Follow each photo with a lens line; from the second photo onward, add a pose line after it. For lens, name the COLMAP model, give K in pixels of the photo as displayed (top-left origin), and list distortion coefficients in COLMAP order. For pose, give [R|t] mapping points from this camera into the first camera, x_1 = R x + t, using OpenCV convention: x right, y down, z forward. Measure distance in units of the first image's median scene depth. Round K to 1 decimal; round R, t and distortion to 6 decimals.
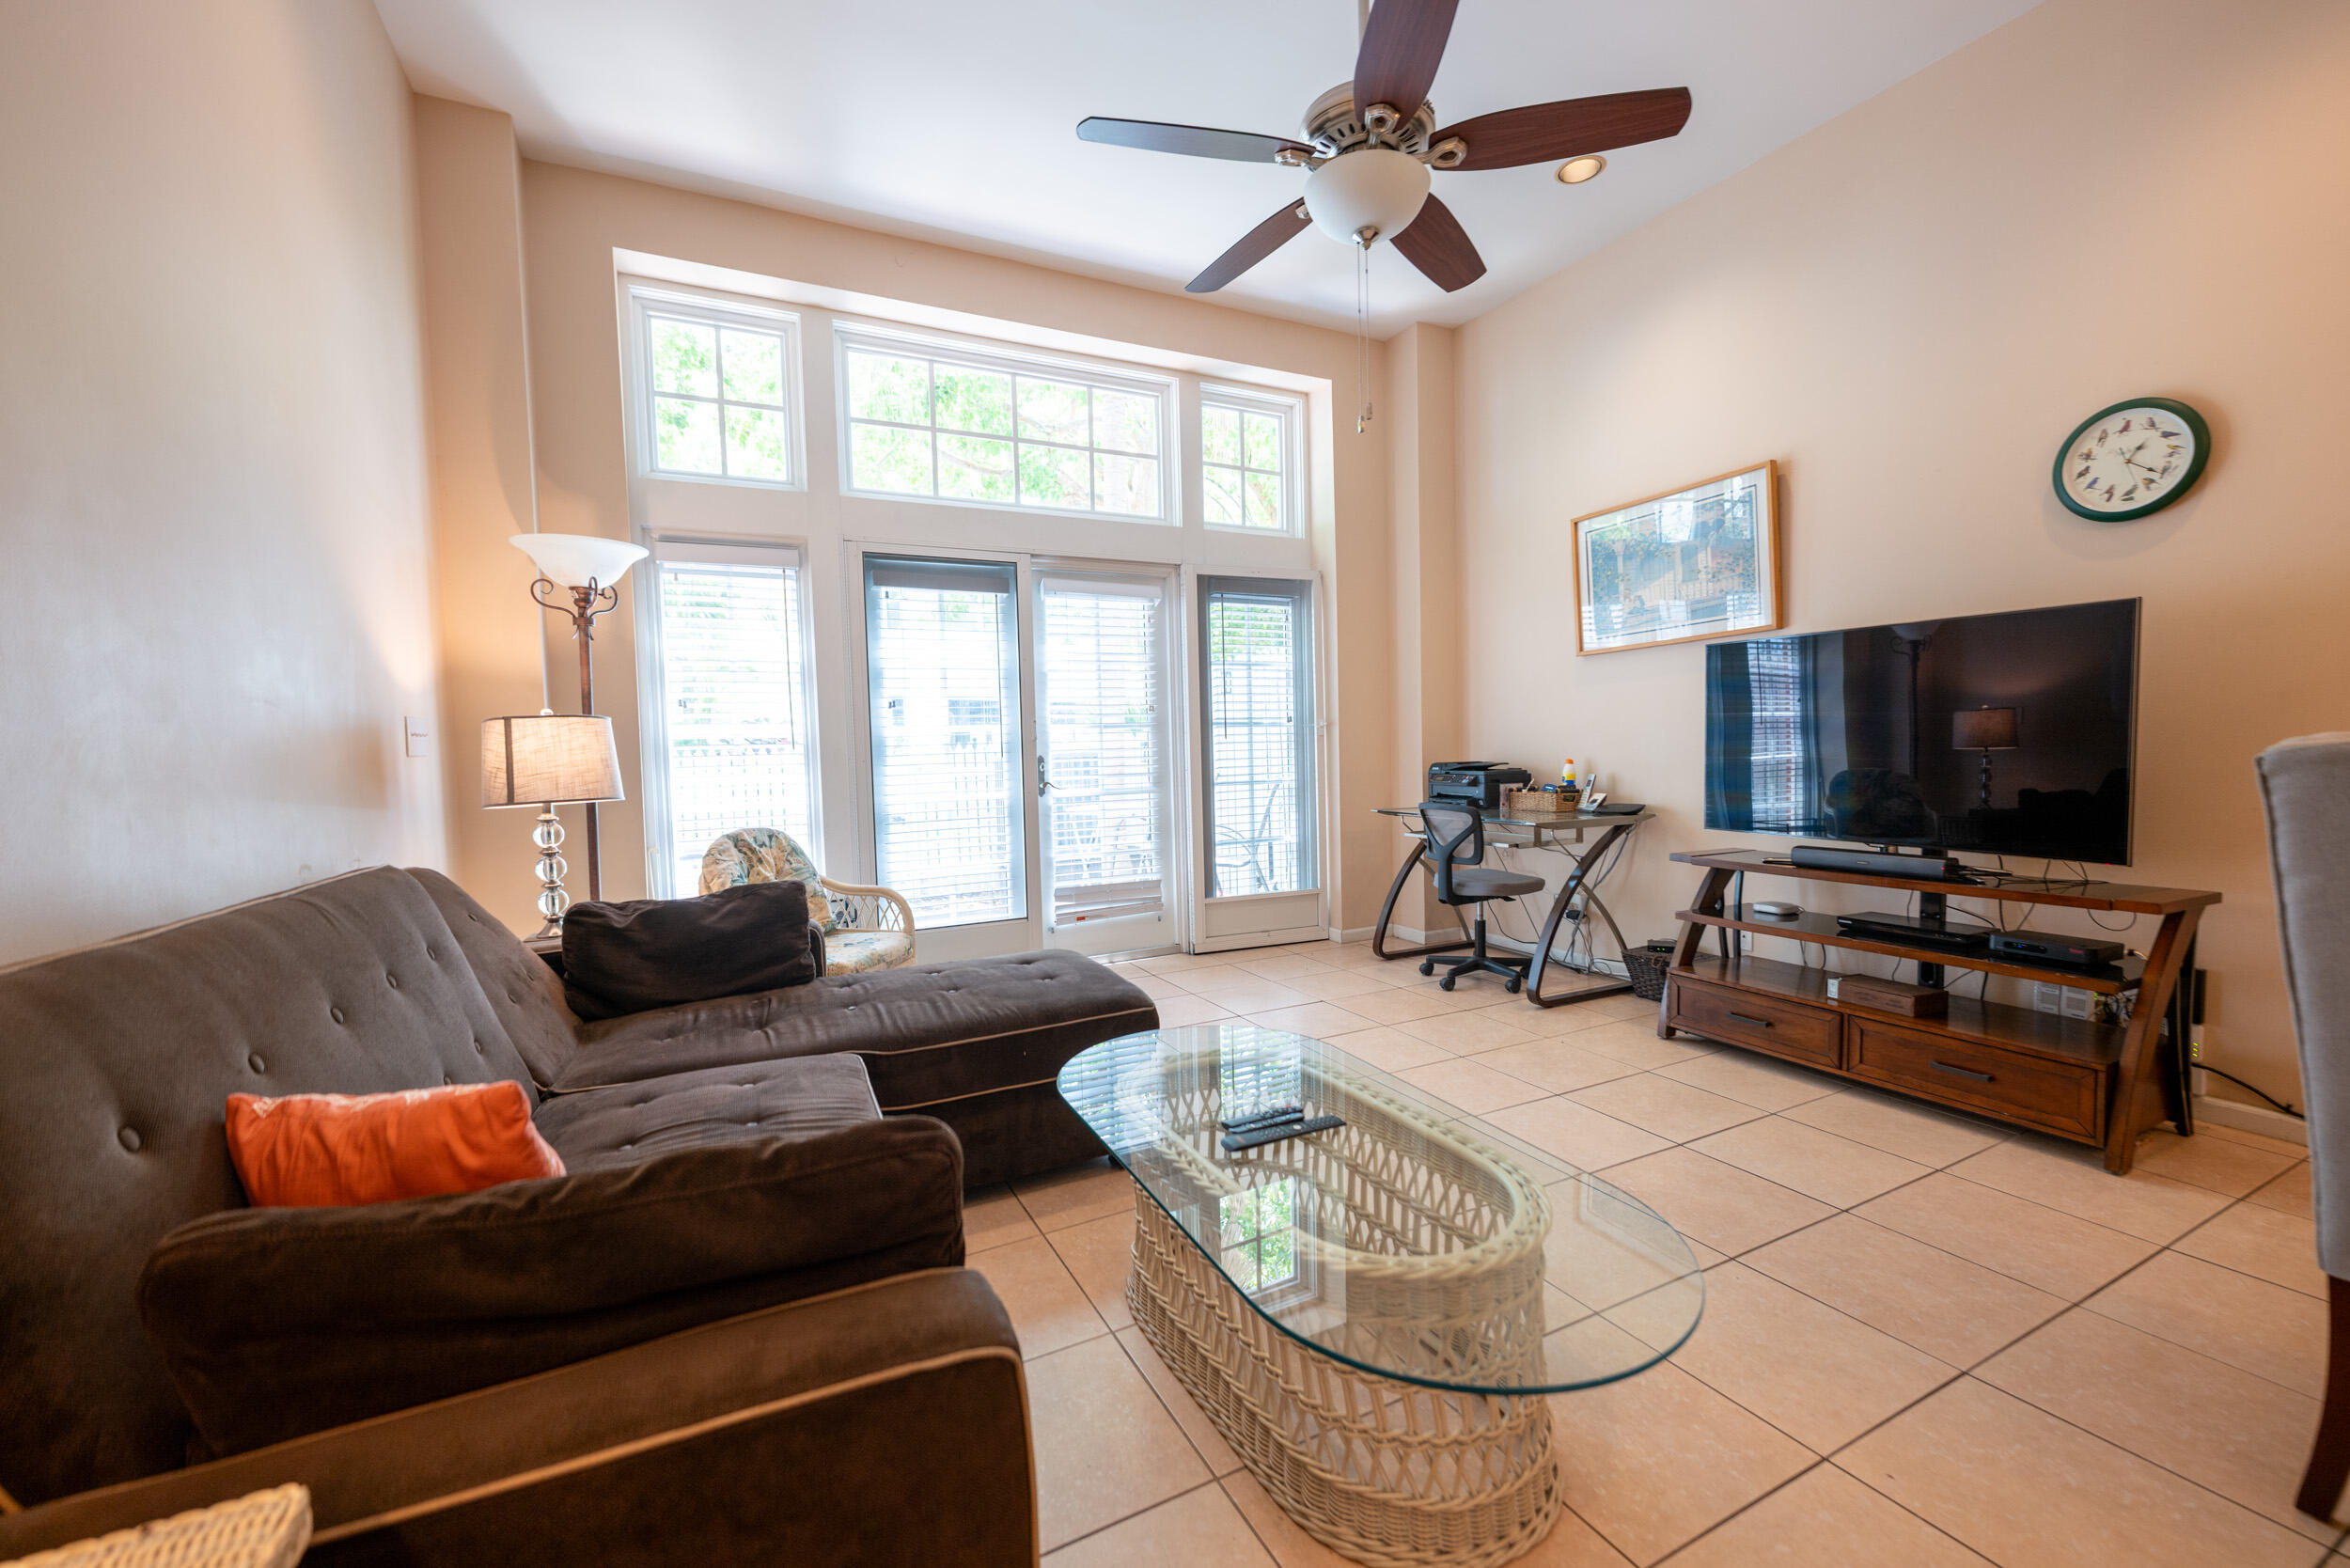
lens RADIAL K [[949.8, 0, 1186.9], [0, 949.8, 781.3], [0, 0, 1]] dist [-0.002593, 0.001148]
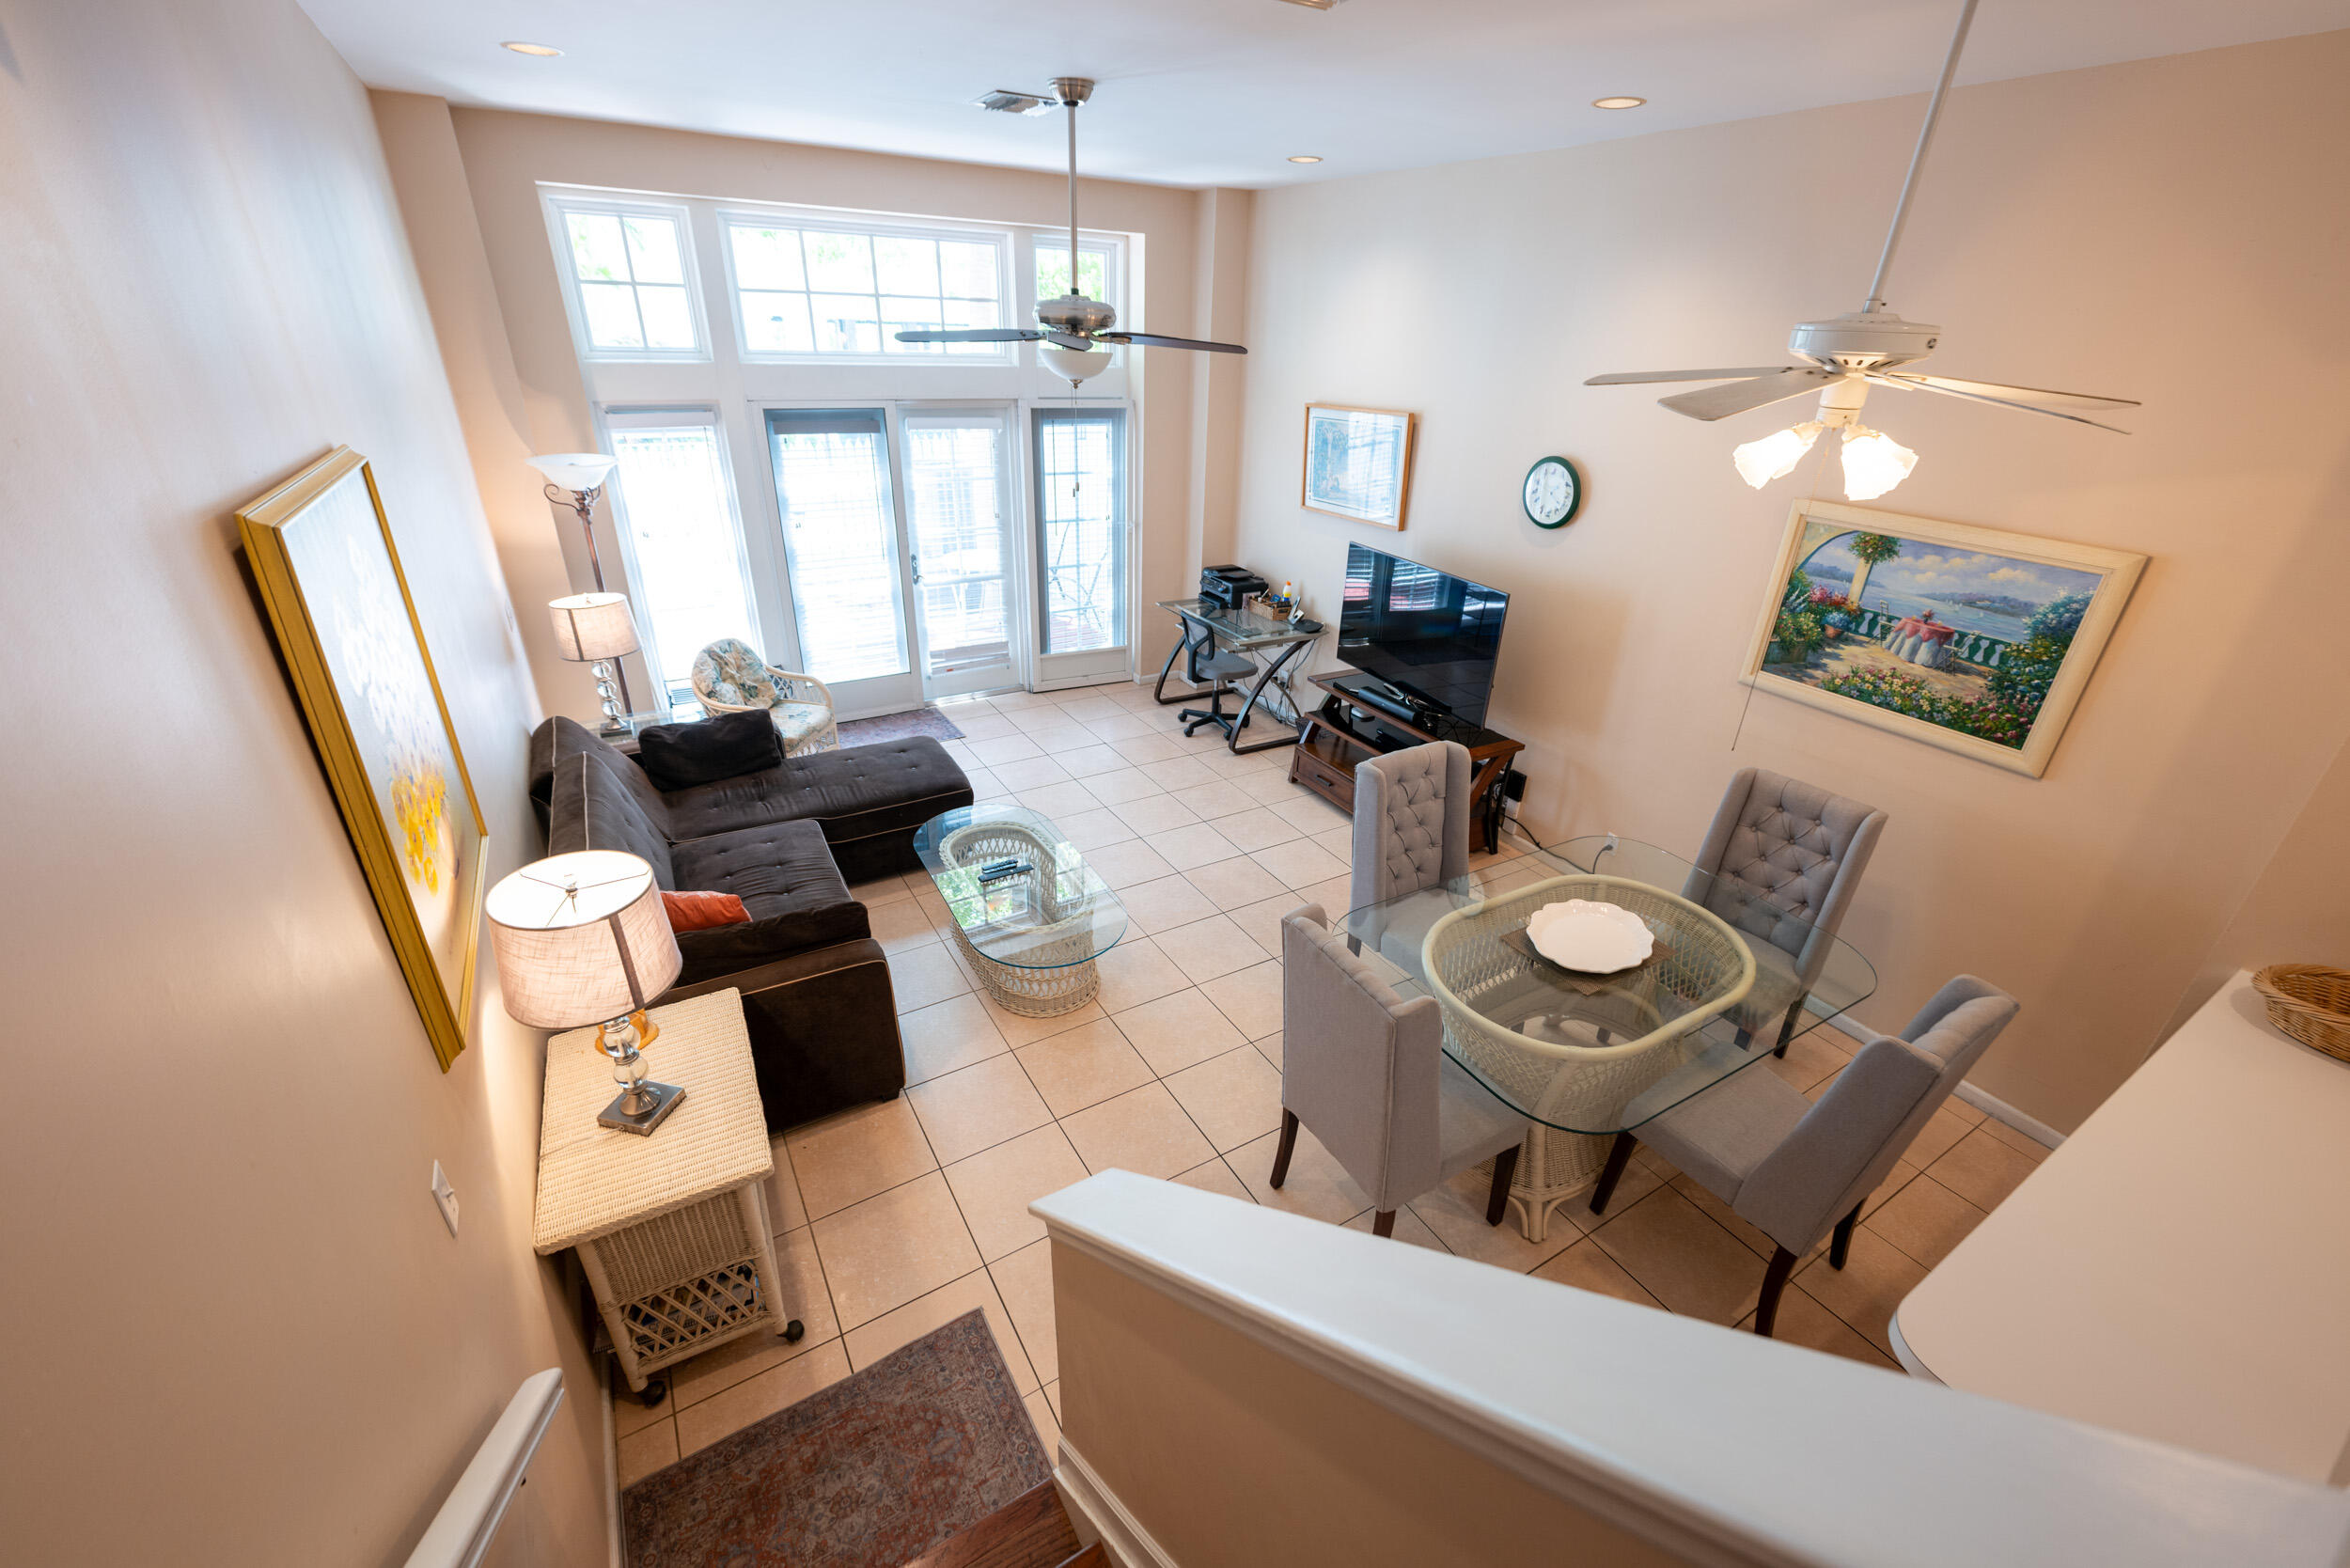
lens RADIAL K [[949.8, 0, 1176.7], [0, 949.8, 794.8], [0, 0, 1]] dist [-0.002593, 0.001148]
pose [[0.996259, 0.019969, 0.084083, 0.126459], [-0.052265, 0.914070, 0.402175, -0.311585], [-0.068826, -0.405064, 0.911694, -0.445610]]
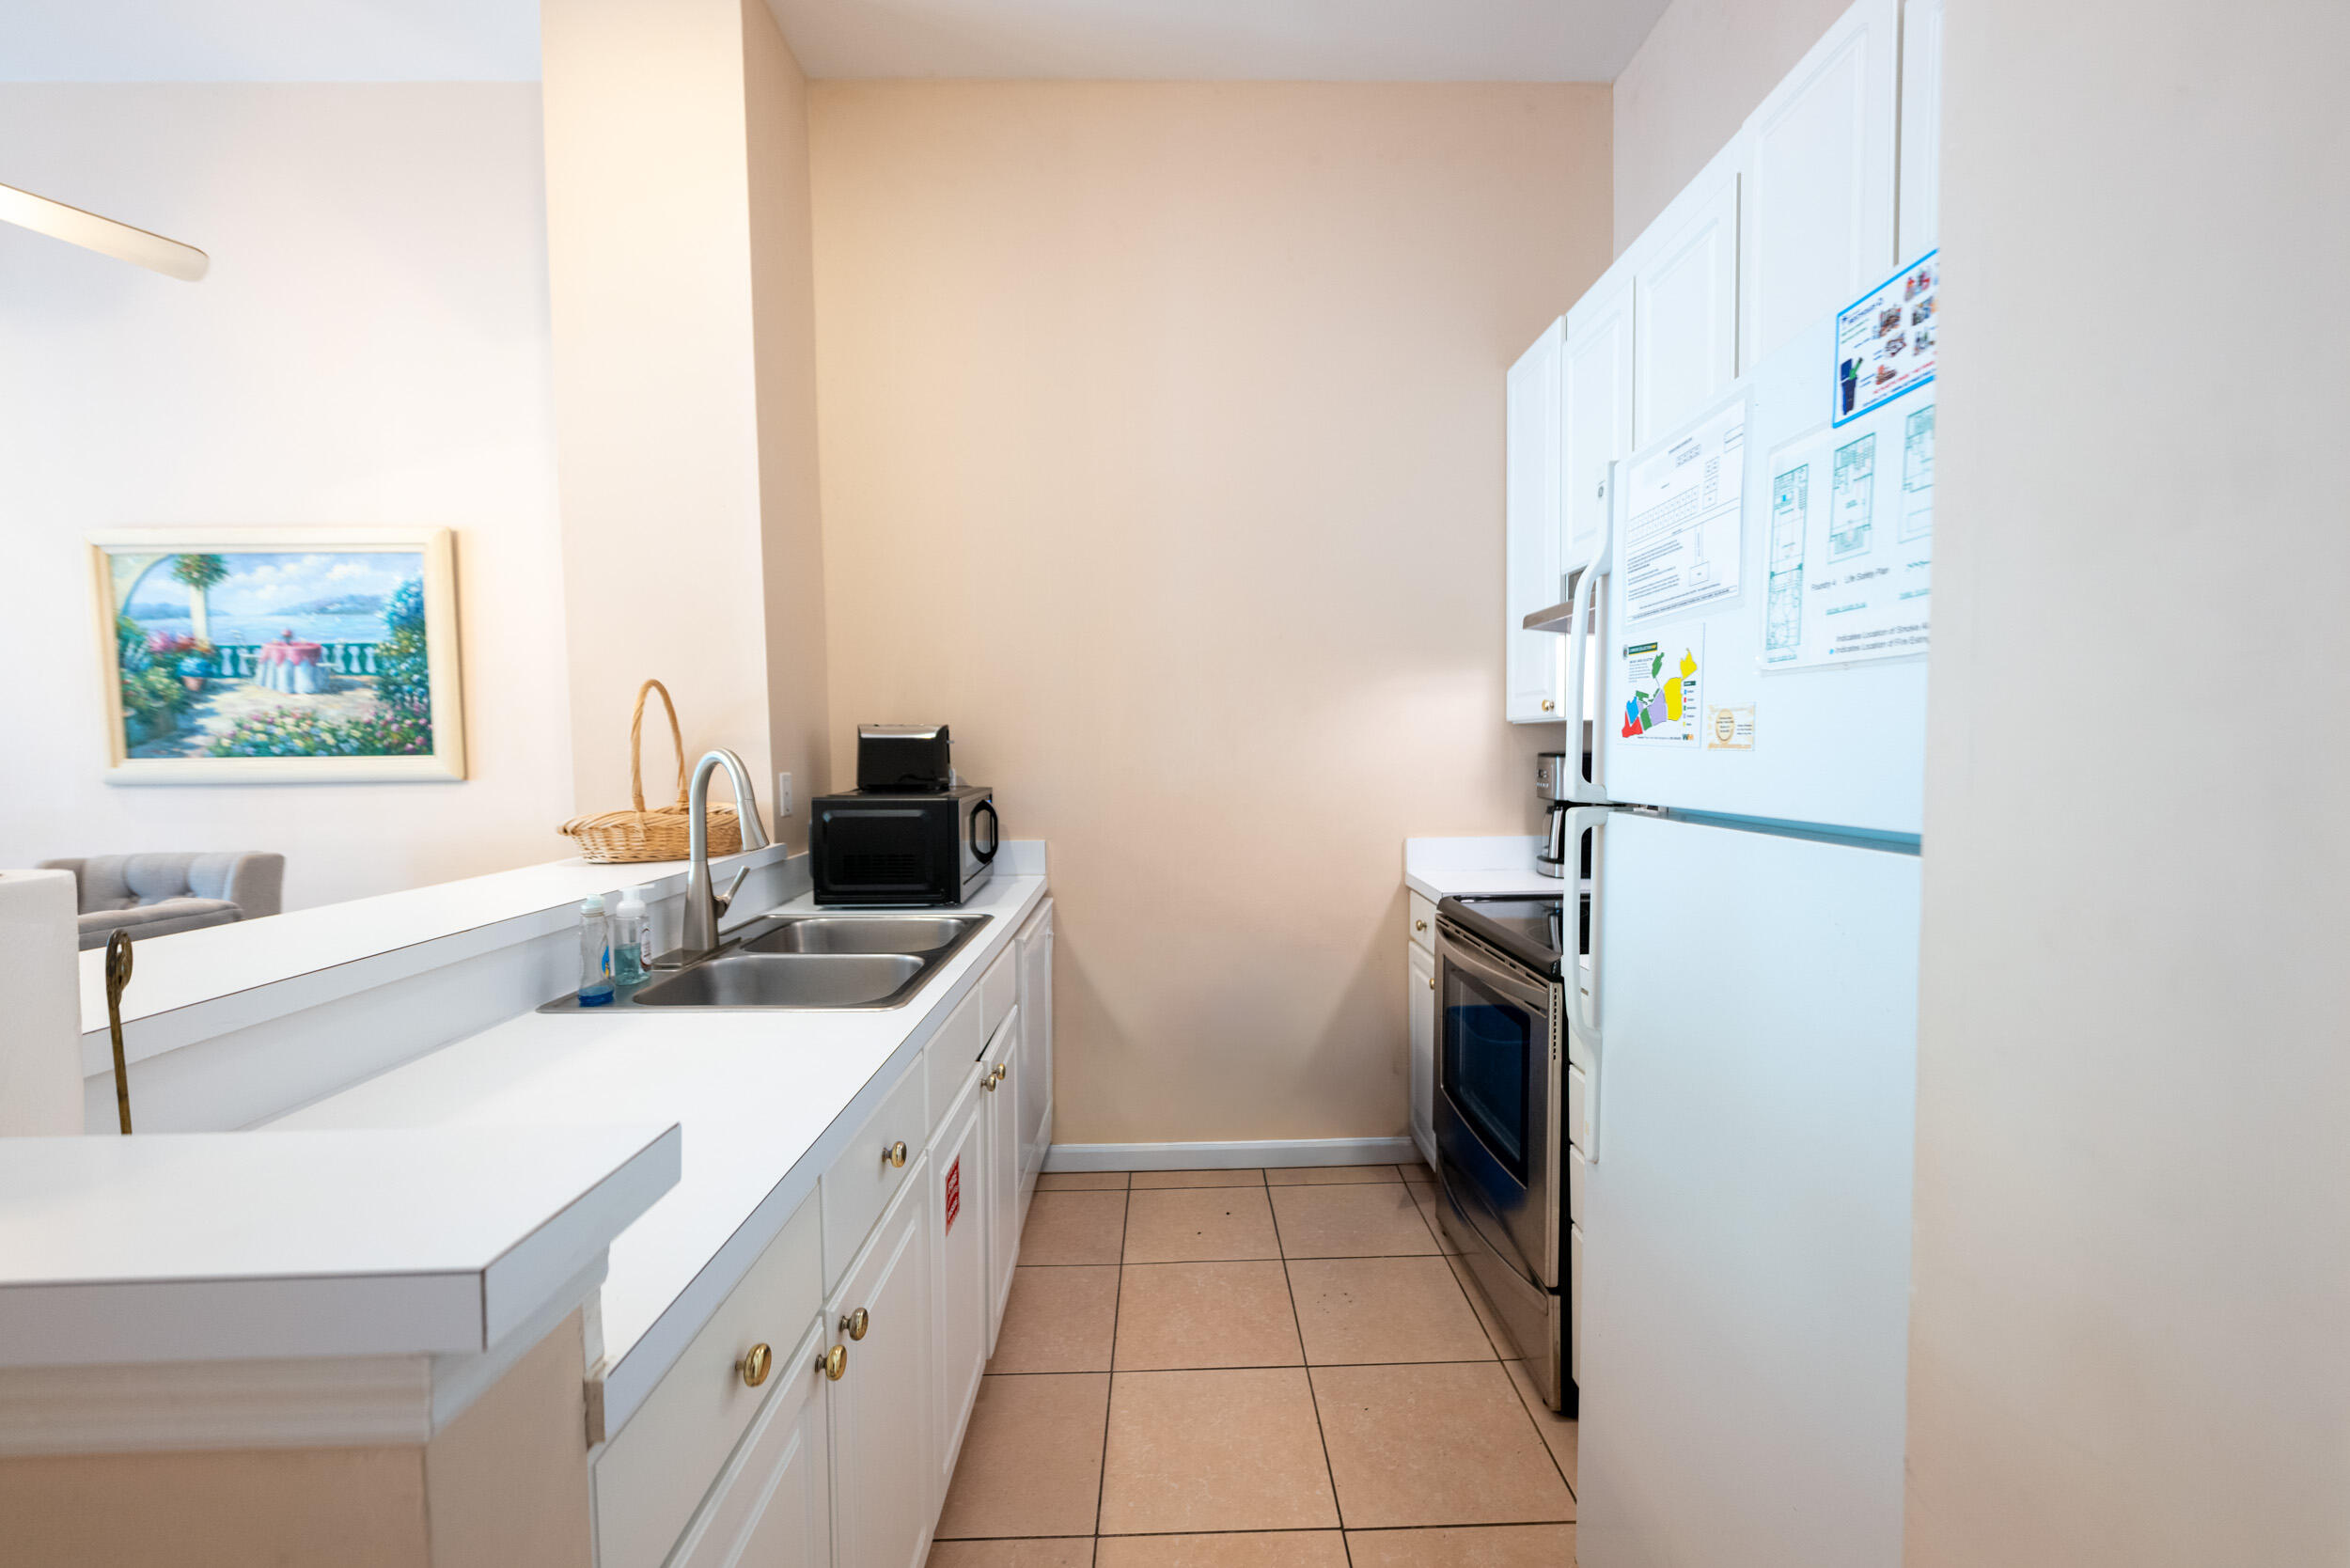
lens RADIAL K [[949.8, 0, 1185.1], [0, 949.8, 790.9], [0, 0, 1]] dist [-0.002593, 0.001148]
pose [[0.434759, -0.030564, 0.900028, 0.484767], [0.045343, 0.998899, 0.012019, -0.036674], [-0.899405, 0.035585, 0.435666, -0.551508]]
